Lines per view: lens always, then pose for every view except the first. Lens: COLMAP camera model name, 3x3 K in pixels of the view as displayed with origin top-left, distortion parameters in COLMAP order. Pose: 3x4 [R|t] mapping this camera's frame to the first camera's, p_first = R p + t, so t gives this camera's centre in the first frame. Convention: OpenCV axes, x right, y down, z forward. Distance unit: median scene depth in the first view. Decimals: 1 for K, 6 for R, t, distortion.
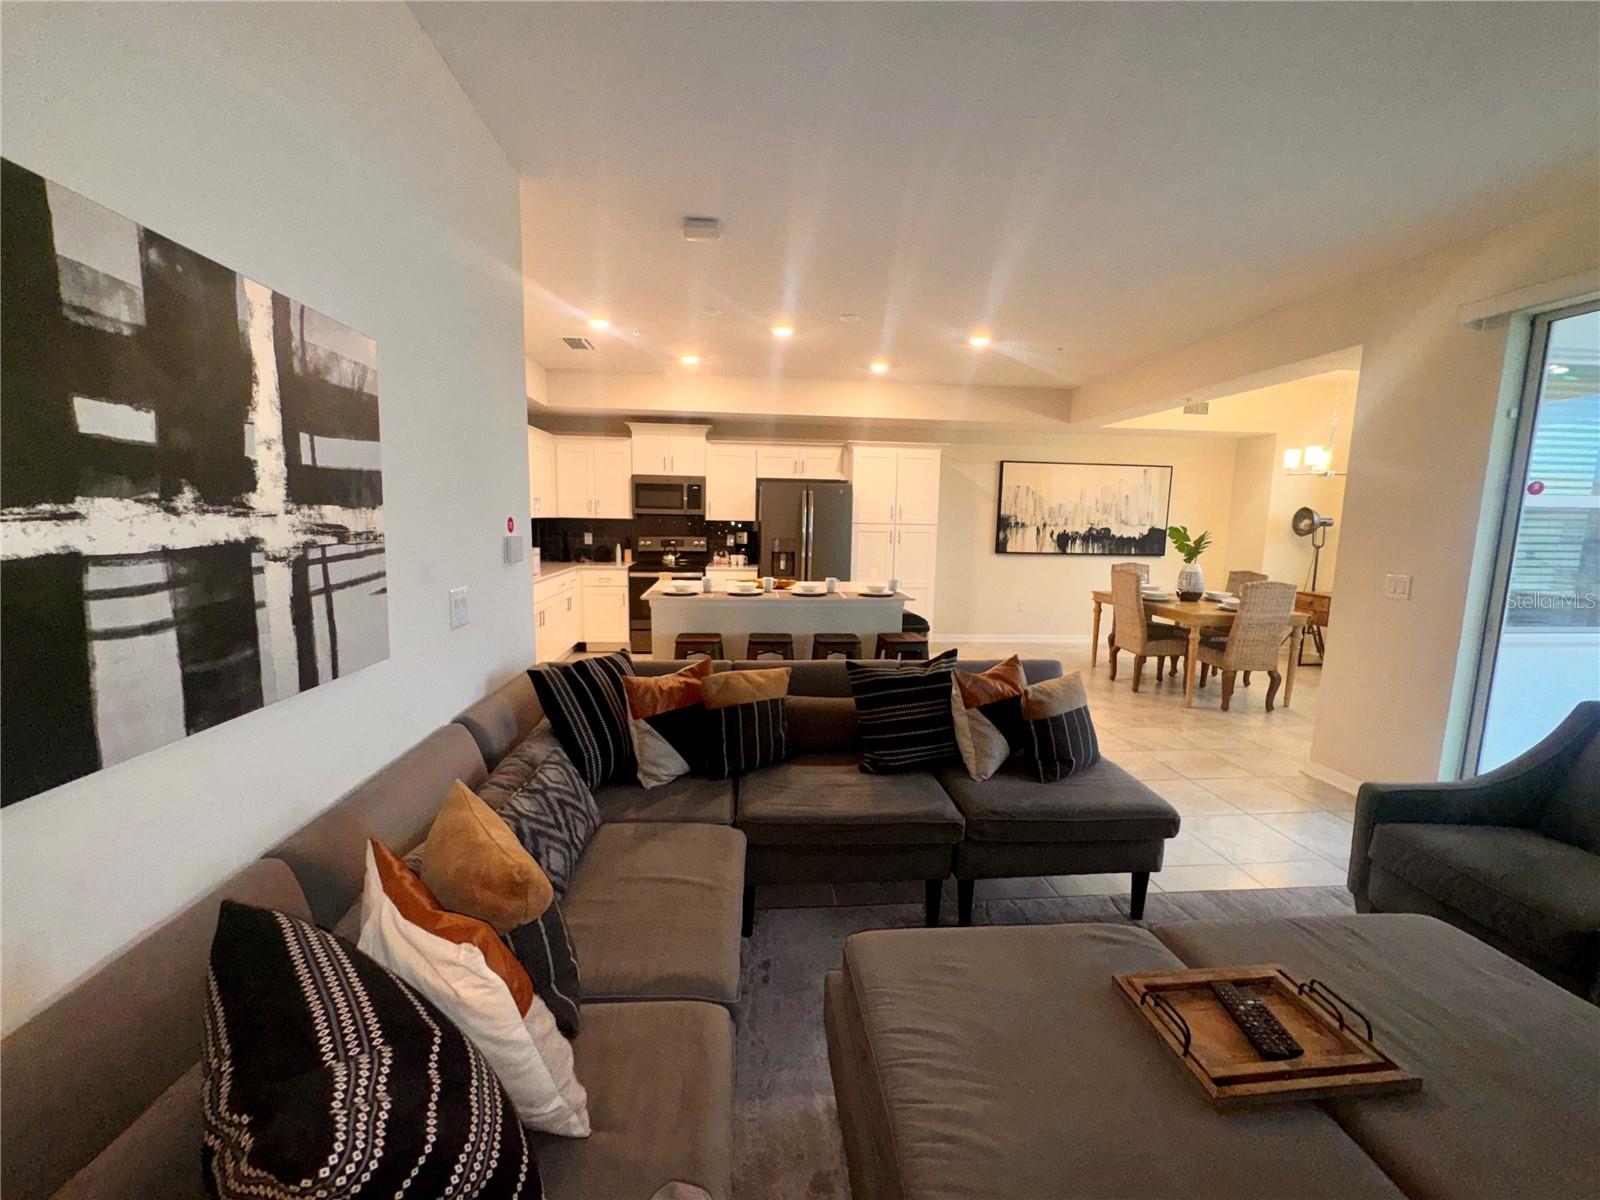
lens RADIAL K [[638.1, 0, 798.8], [0, 638.1, 599.5], [0, 0, 1]] dist [-0.004464, 0.000434]
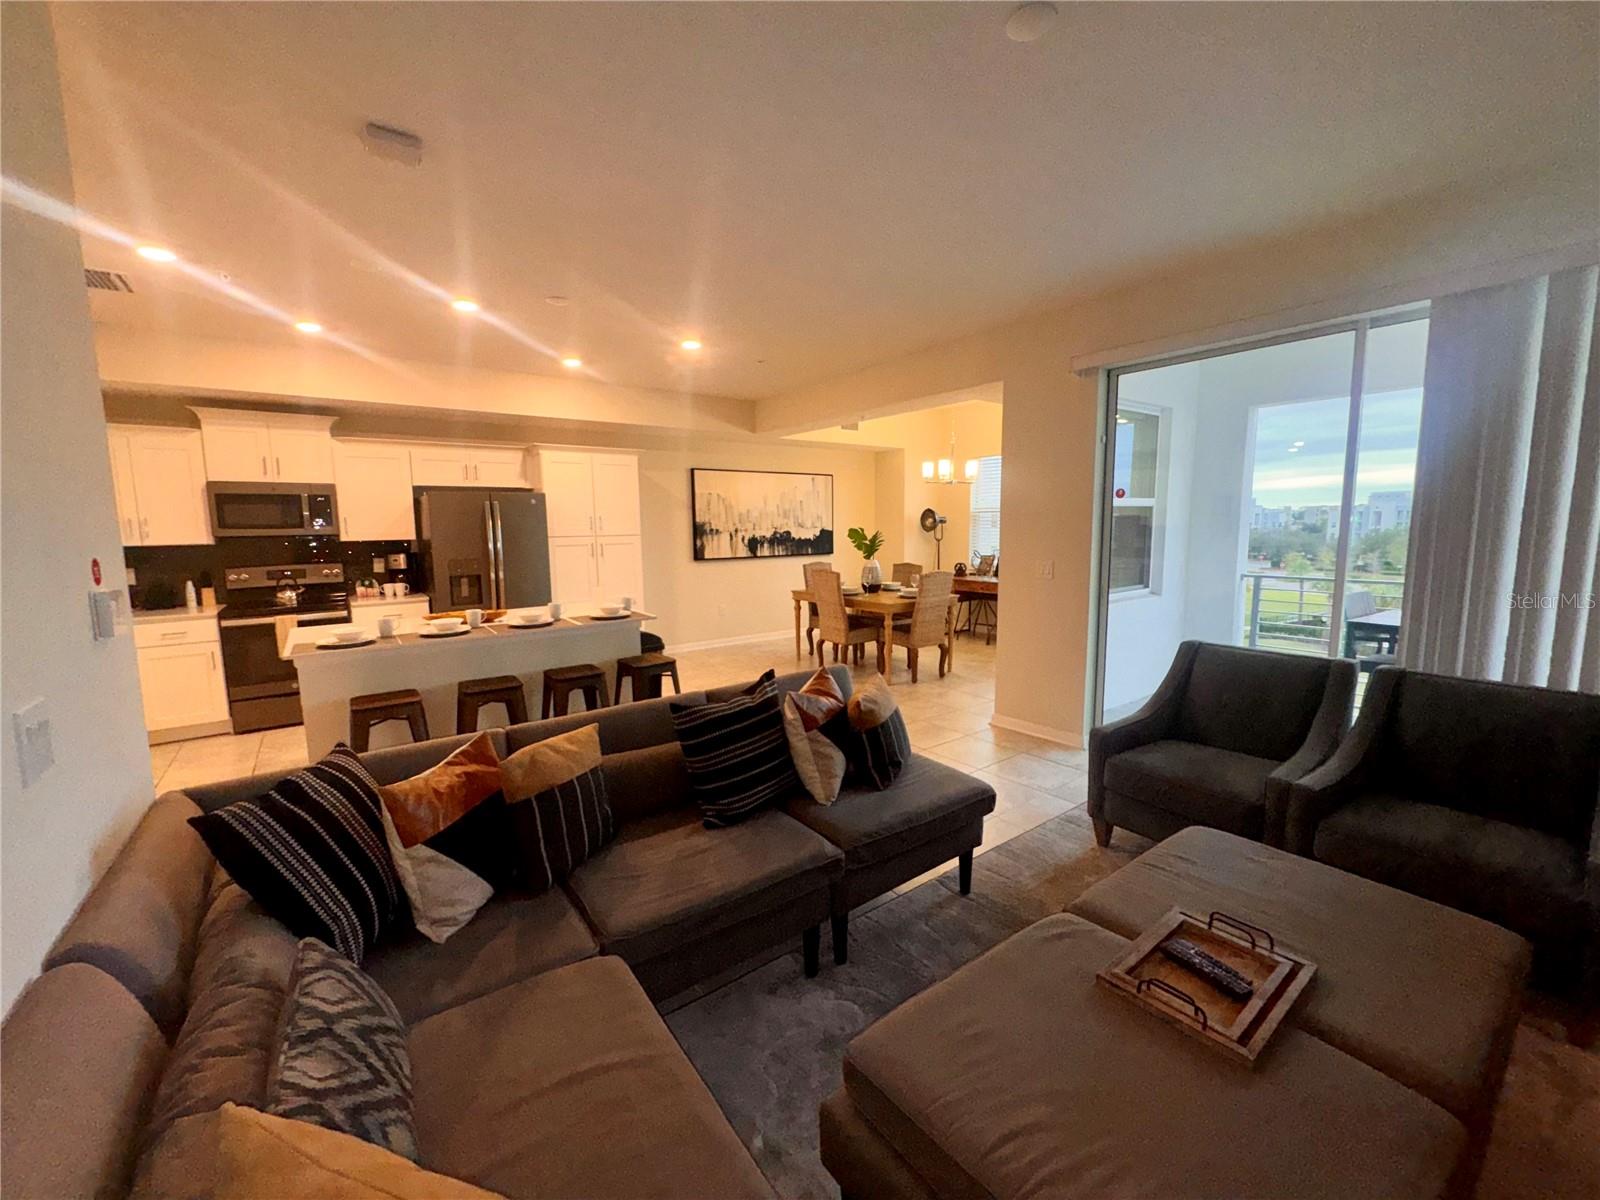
lens RADIAL K [[638.1, 0, 799.8], [0, 638.1, 597.7], [0, 0, 1]] dist [-0.004464, 0.000434]
pose [[0.851178, -0.091629, 0.516818, -0.100624], [0.098028, 0.995071, 0.014972, -0.019345], [-0.515642, 0.037918, 0.855965, 0.089657]]
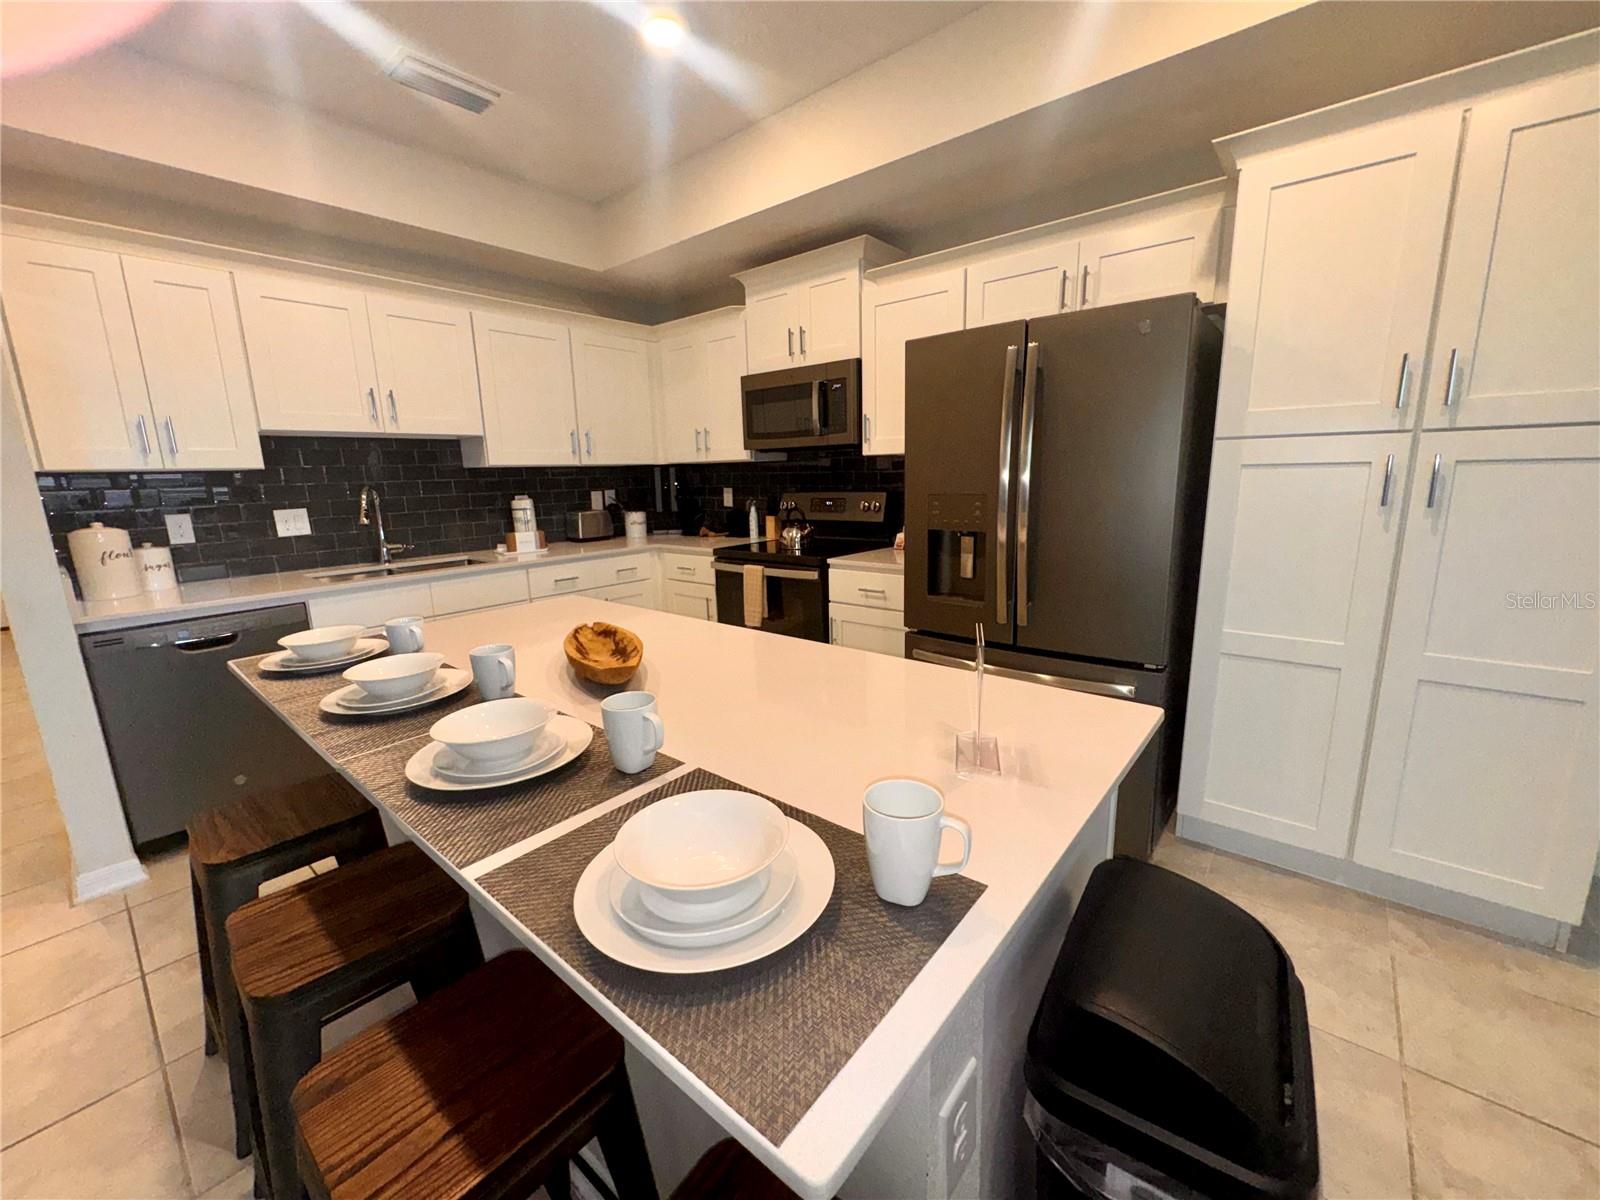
lens RADIAL K [[638.1, 0, 799.4], [0, 638.1, 597.1], [0, 0, 1]] dist [-0.004464, 0.000434]
pose [[0.704971, 0.102119, -0.701846, 0.203970], [-0.055041, 0.994473, 0.089410, -0.077942], [0.707097, -0.024401, 0.706696, 0.815437]]
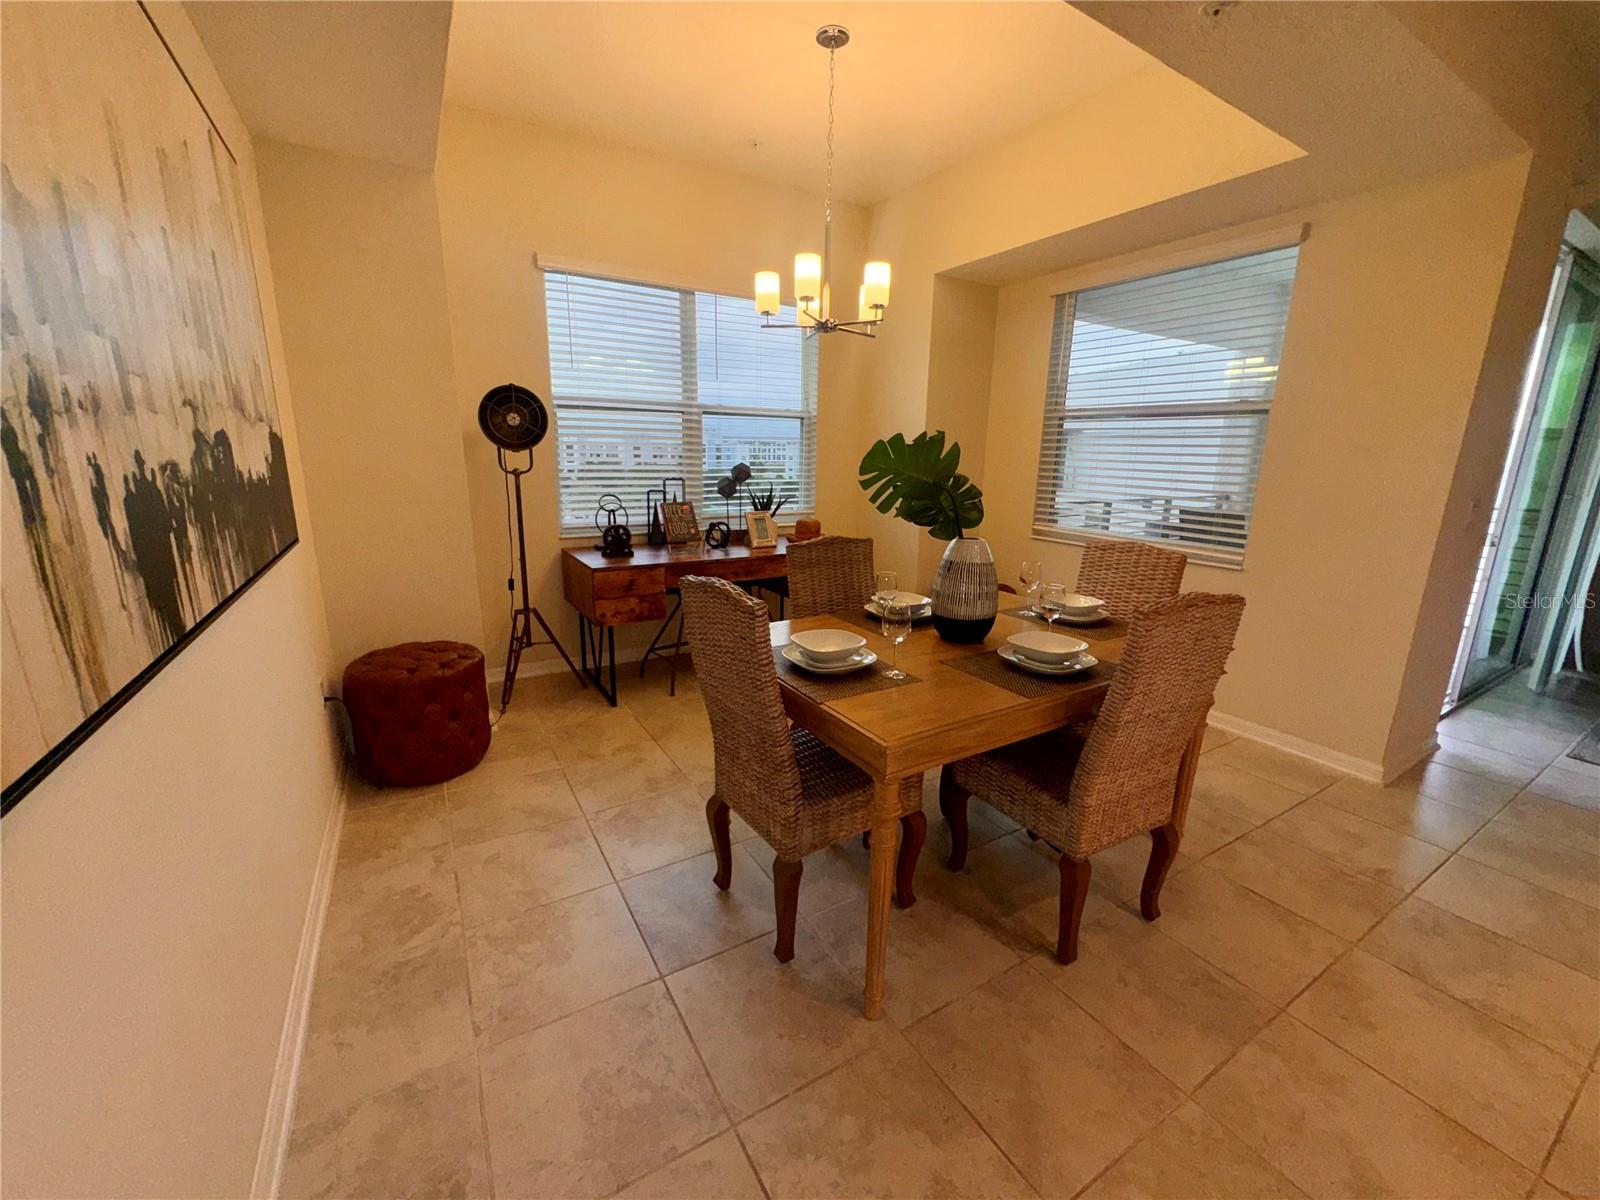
lens RADIAL K [[638.1, 0, 801.8], [0, 638.1, 598.2], [0, 0, 1]] dist [-0.004464, 0.000434]
pose [[-0.437722, -0.229120, 0.869427, 0.359981], [0.093442, 0.950157, 0.297439, -0.149779], [-0.894242, 0.211437, -0.394495, 1.320374]]
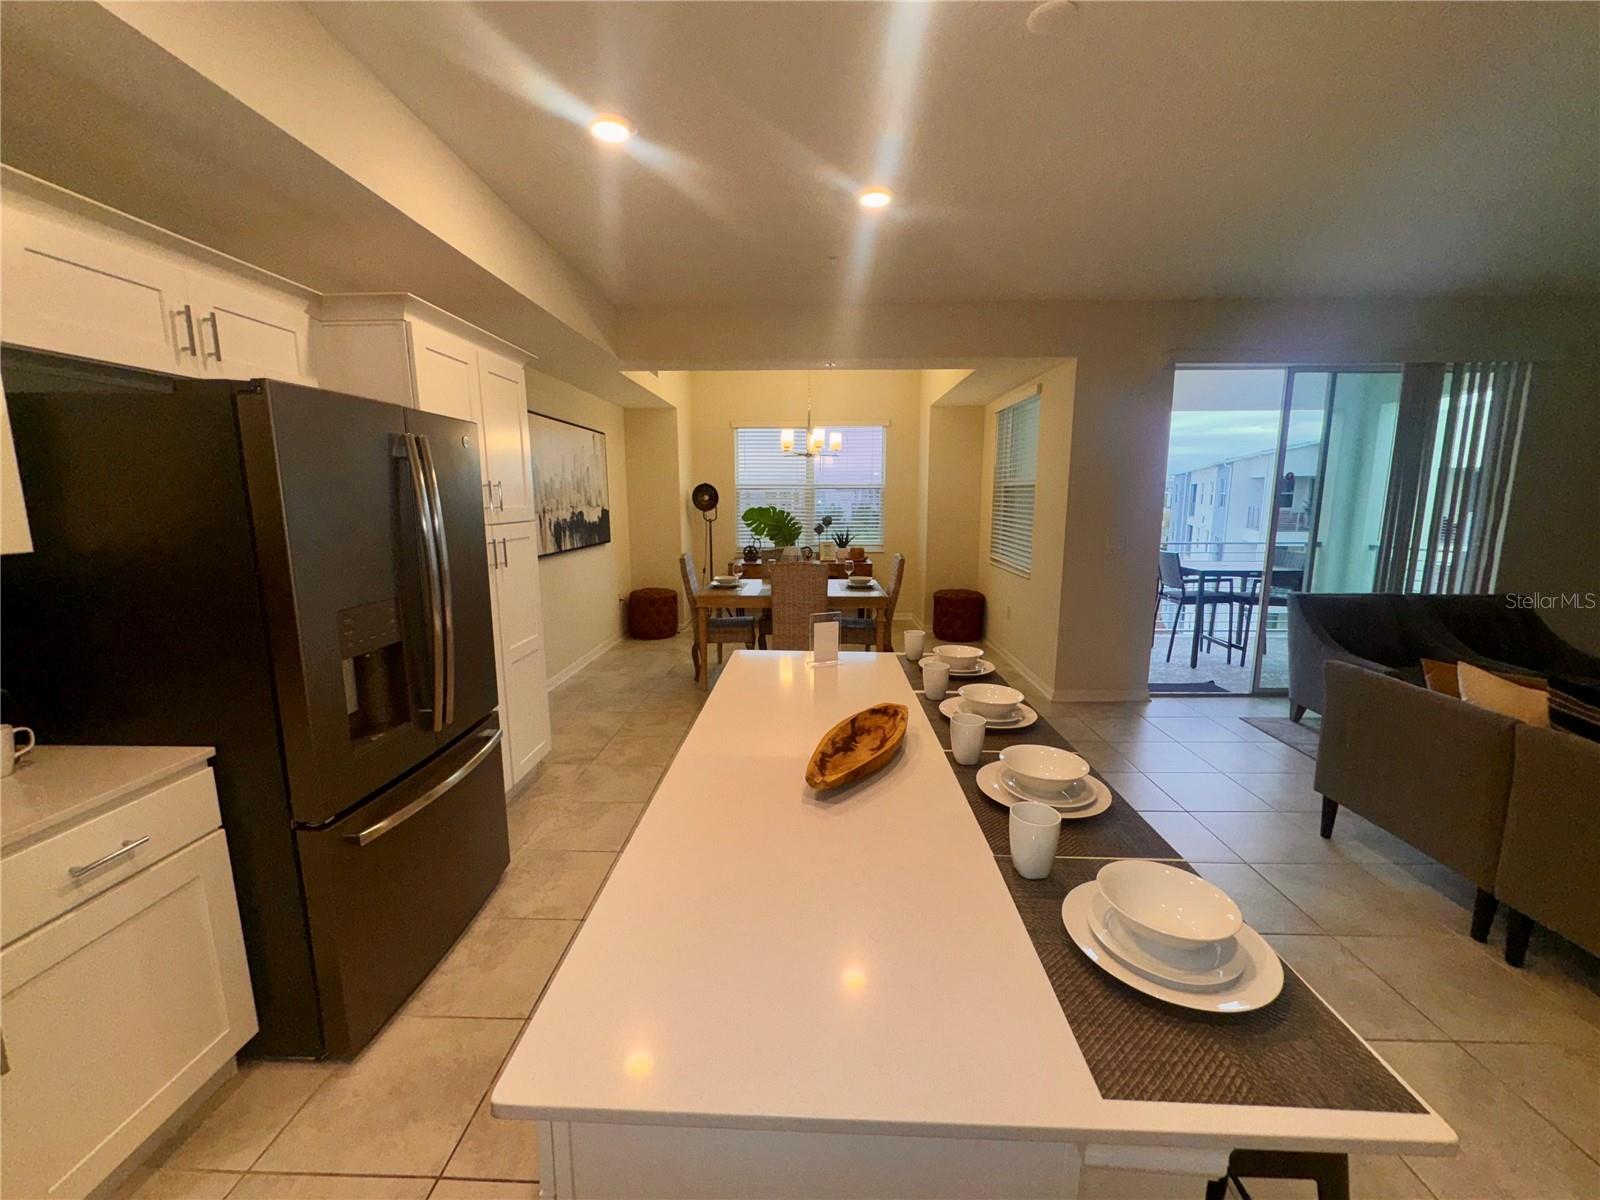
lens RADIAL K [[638.1, 0, 801.1], [0, 638.1, 599.1], [0, 0, 1]] dist [-0.004464, 0.000434]
pose [[0.114418, -0.178417, 0.977280, -0.321179], [0.135480, 0.977352, 0.162569, -0.139177], [-0.984151, 0.113801, 0.135999, 0.929967]]
